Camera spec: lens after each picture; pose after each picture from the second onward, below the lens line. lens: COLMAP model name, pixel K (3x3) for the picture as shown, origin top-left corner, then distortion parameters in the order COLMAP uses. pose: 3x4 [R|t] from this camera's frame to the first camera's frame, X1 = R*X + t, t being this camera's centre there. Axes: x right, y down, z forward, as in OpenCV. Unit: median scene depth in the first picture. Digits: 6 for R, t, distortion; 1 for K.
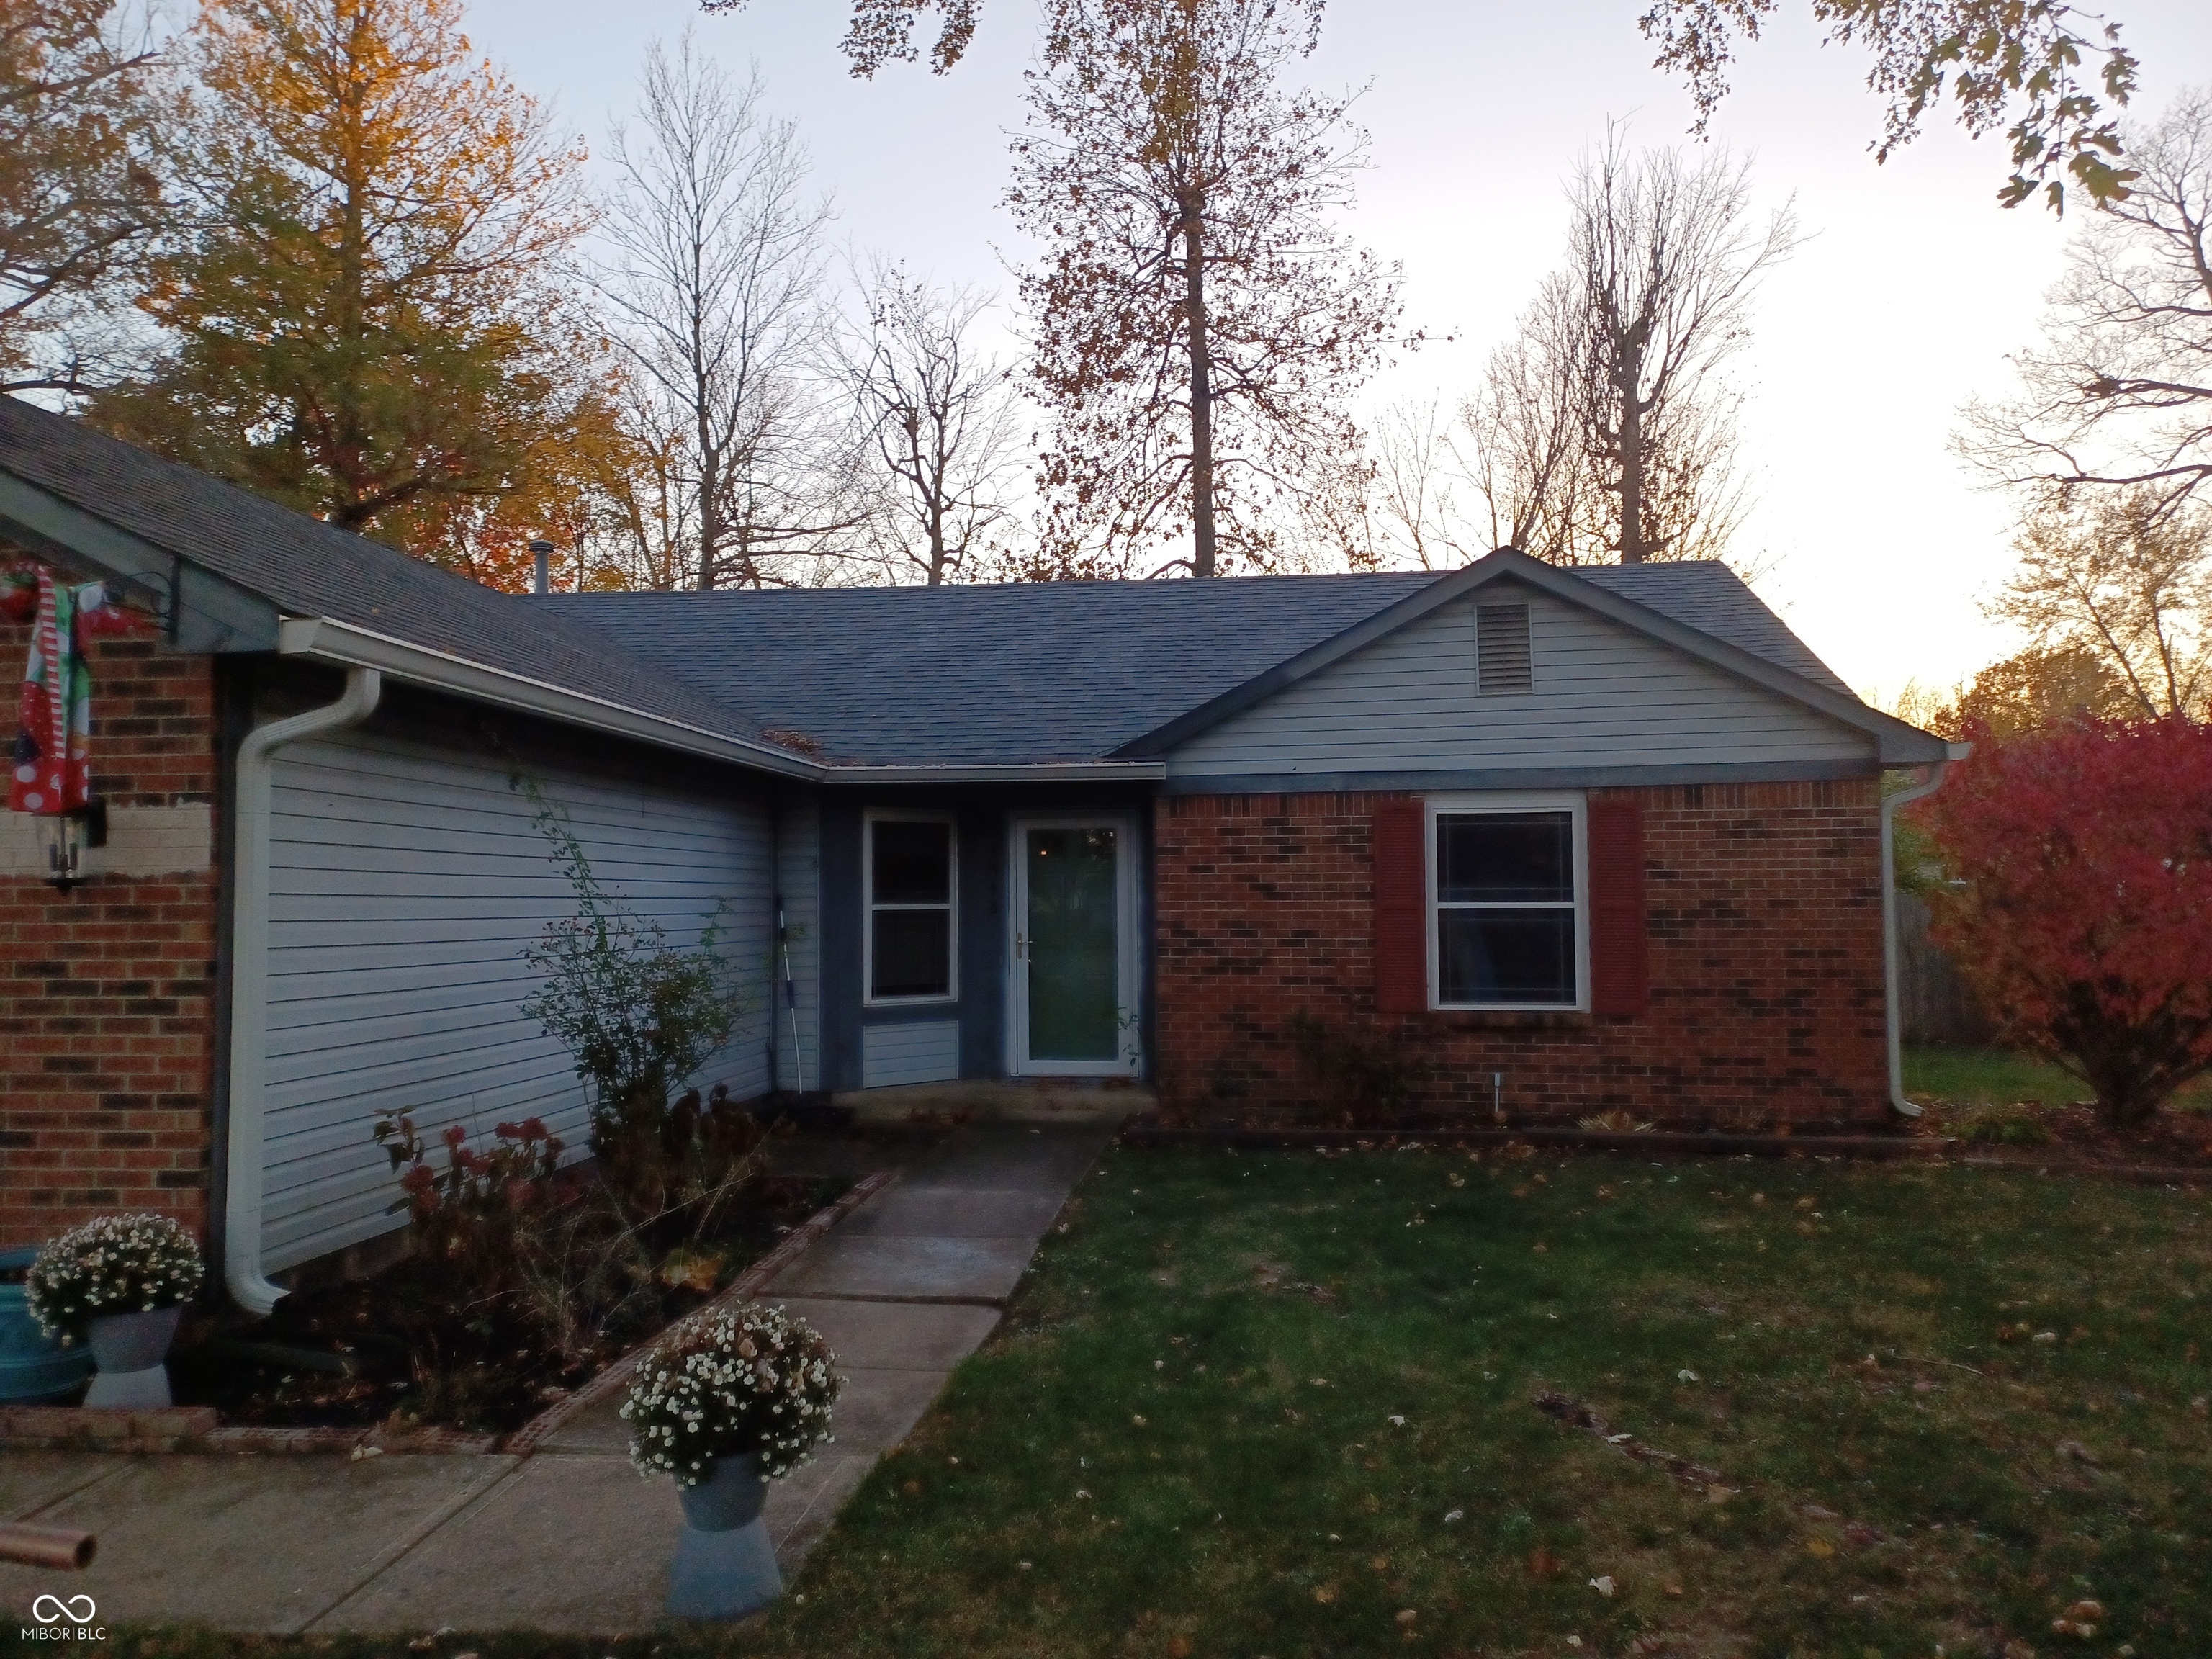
lens RADIAL K [[1600.4, 0, 1044.9], [0, 1600.4, 828.2], [0, 0, 1]] dist [0.069289, 0.000634]
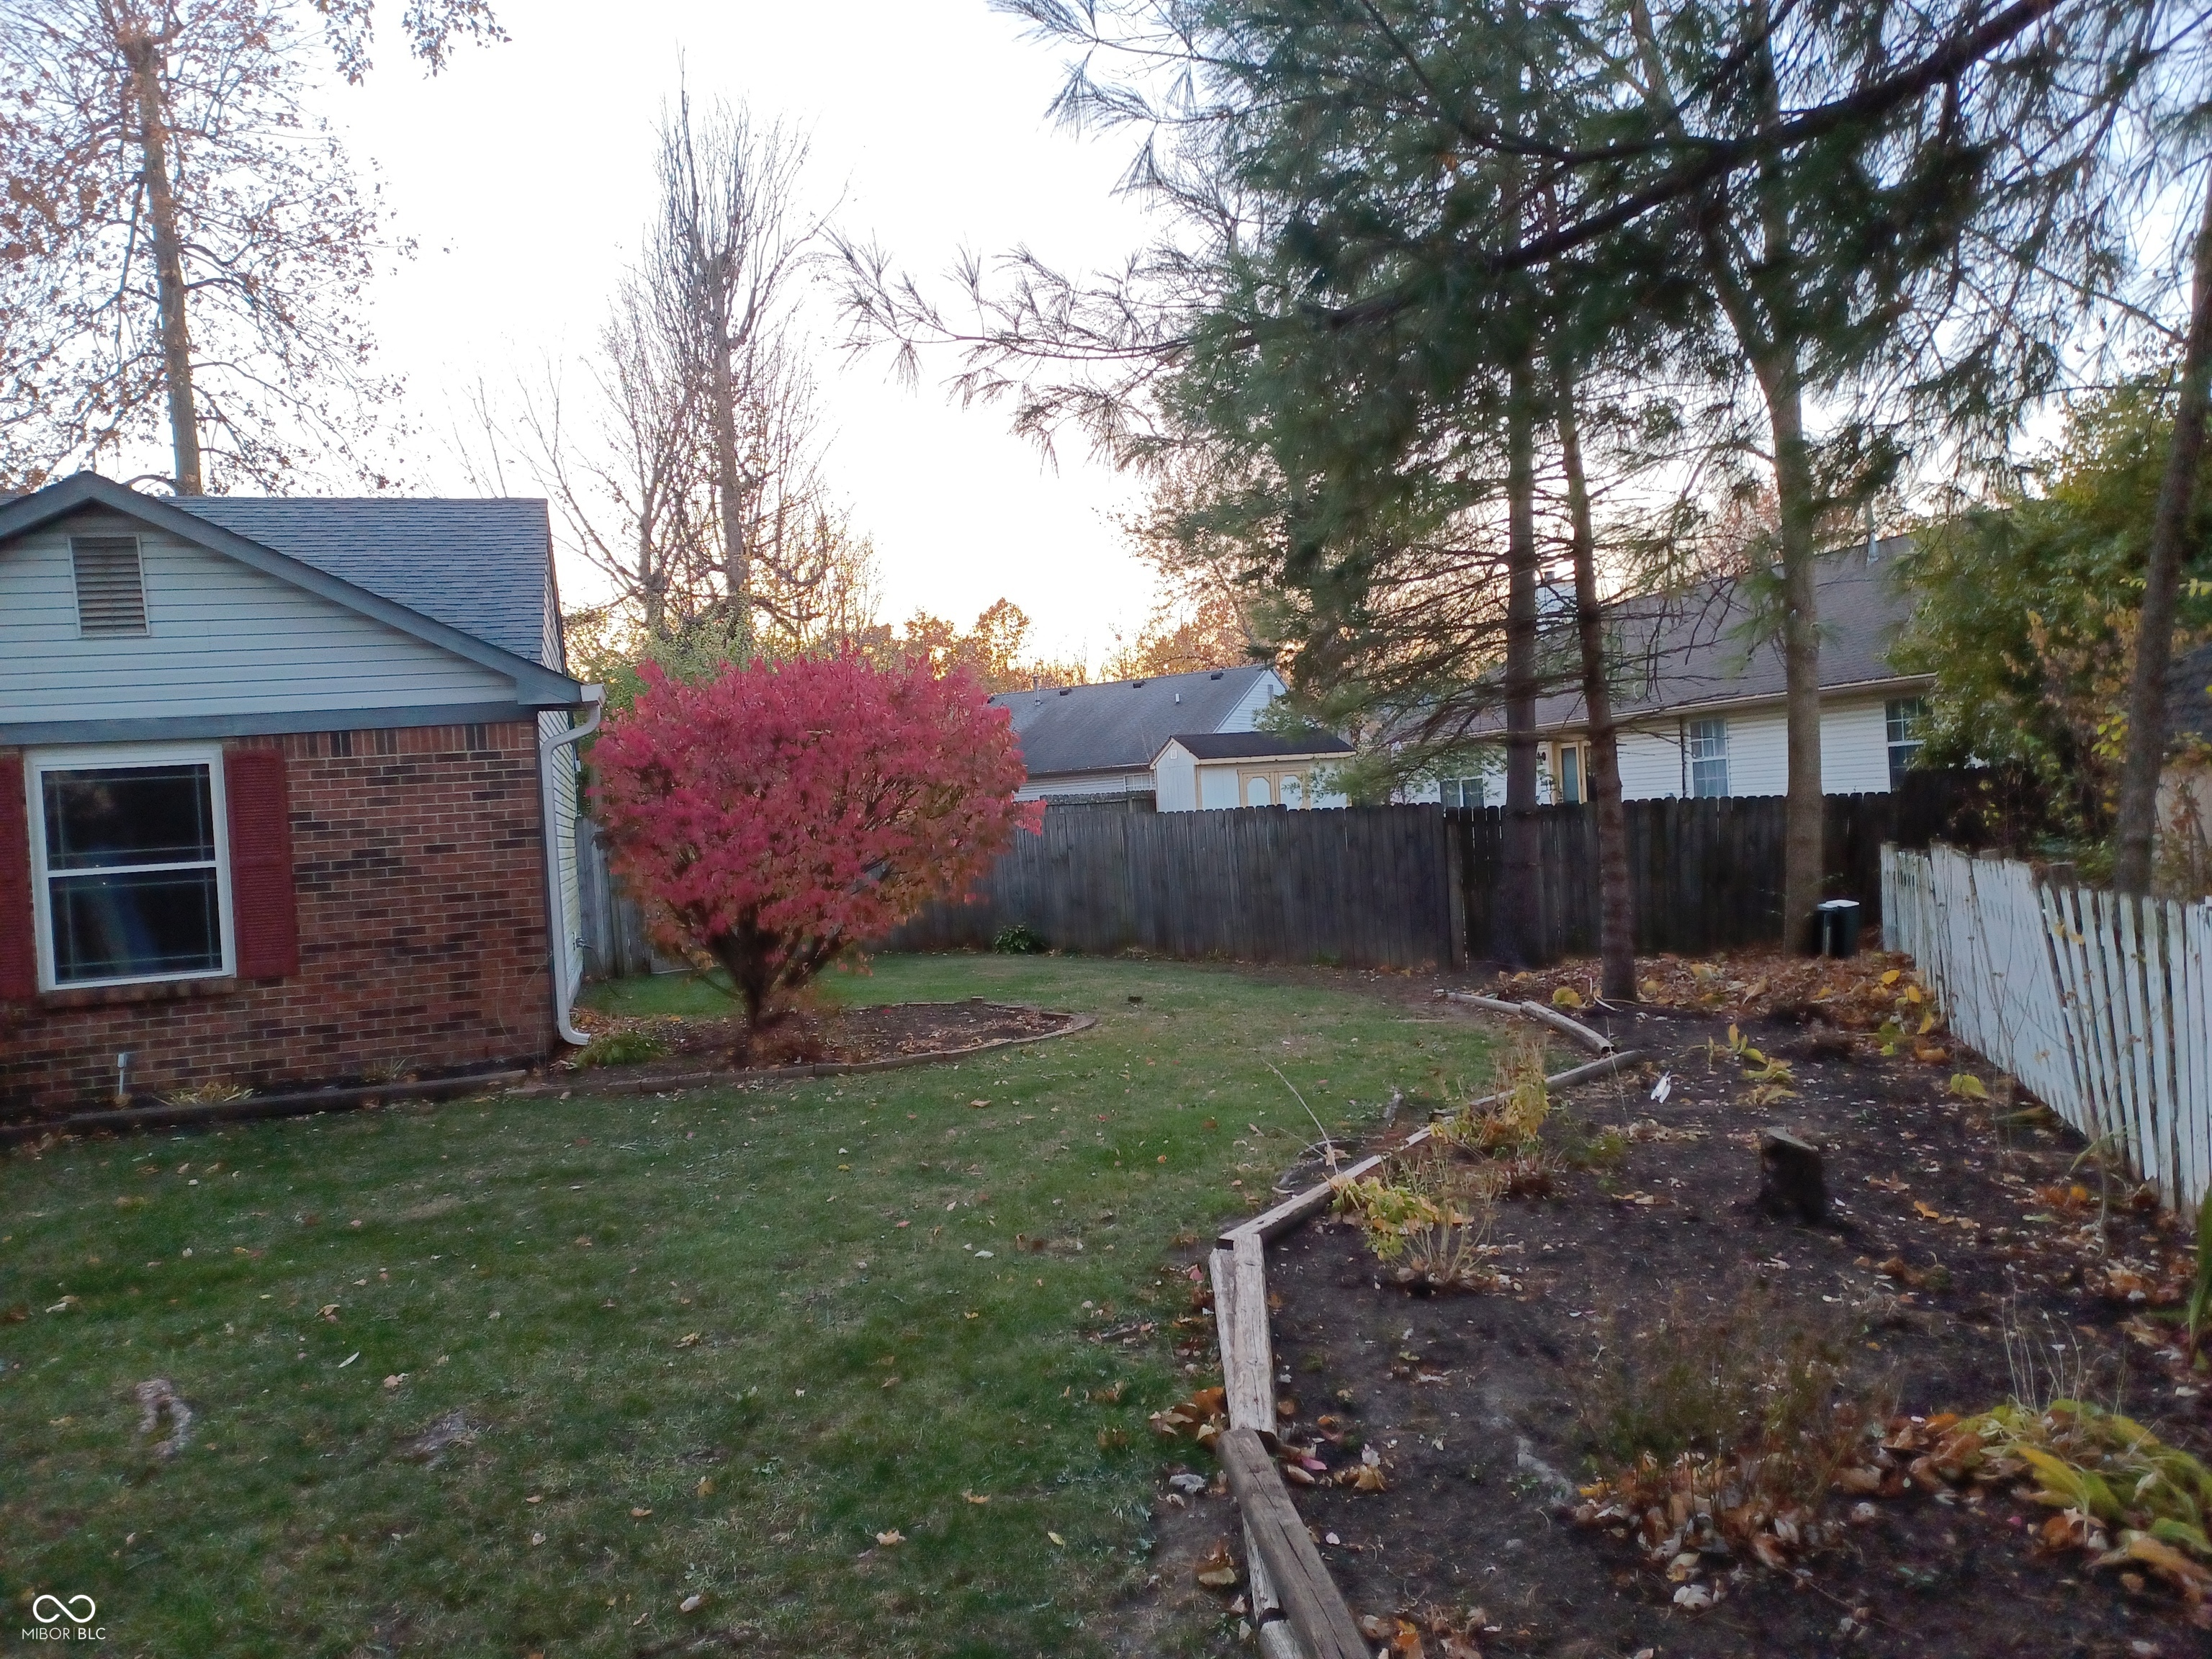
lens RADIAL K [[1600.4, 0, 1044.9], [0, 1600.4, 828.2], [0, 0, 1]] dist [0.069289, 0.000634]
pose [[0.924730, -0.057584, 0.376242, 0.416701], [0.040777, 0.997789, 0.052490, -0.002778], [-0.378433, -0.033197, 0.925033, -0.052543]]
